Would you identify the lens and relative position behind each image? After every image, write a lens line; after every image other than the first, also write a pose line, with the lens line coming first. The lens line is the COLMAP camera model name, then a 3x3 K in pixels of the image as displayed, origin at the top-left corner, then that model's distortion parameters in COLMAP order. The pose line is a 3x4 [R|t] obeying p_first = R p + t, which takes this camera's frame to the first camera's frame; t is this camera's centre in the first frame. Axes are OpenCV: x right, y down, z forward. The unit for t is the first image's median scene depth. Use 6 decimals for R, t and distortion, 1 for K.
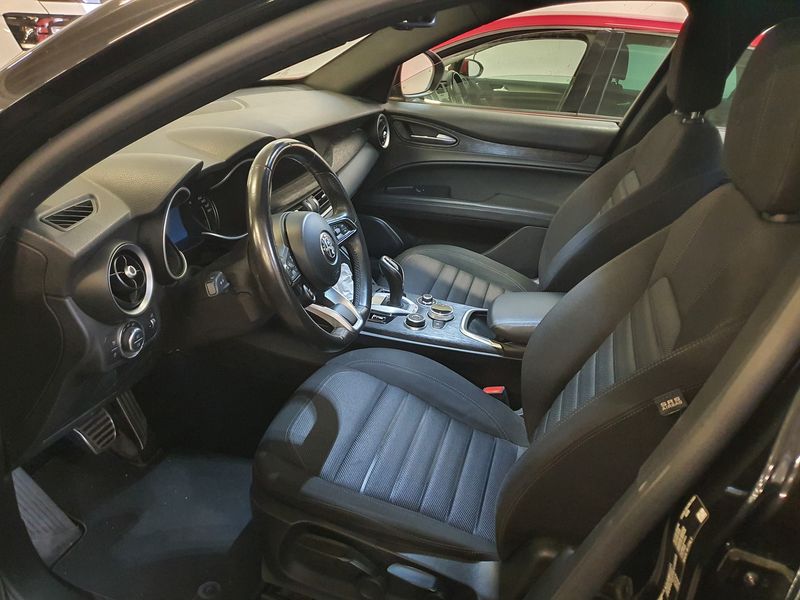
lens RADIAL K [[598.5, 0, 400.0], [0, 598.5, 300.0], [0, 0, 1]] dist [0.009498, 0.001476]
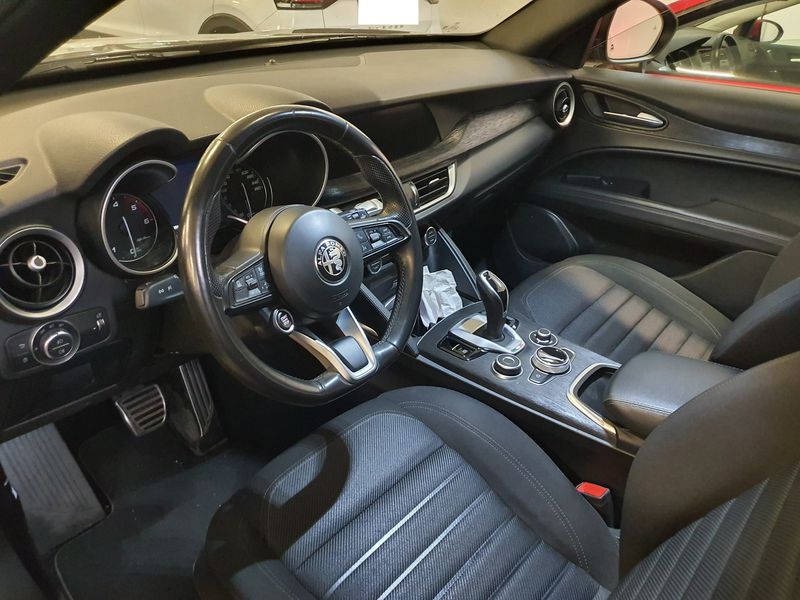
lens RADIAL K [[616.8, 0, 400.0], [0, 616.8, 300.0], [0, 0, 1]] dist [0.001055, 0.009016]
pose [[0.913198, 0.173156, -0.368899, 0.165901], [-0.158306, 0.984877, 0.070405, -0.074650], [0.375511, -0.005895, 0.926799, 0.240607]]
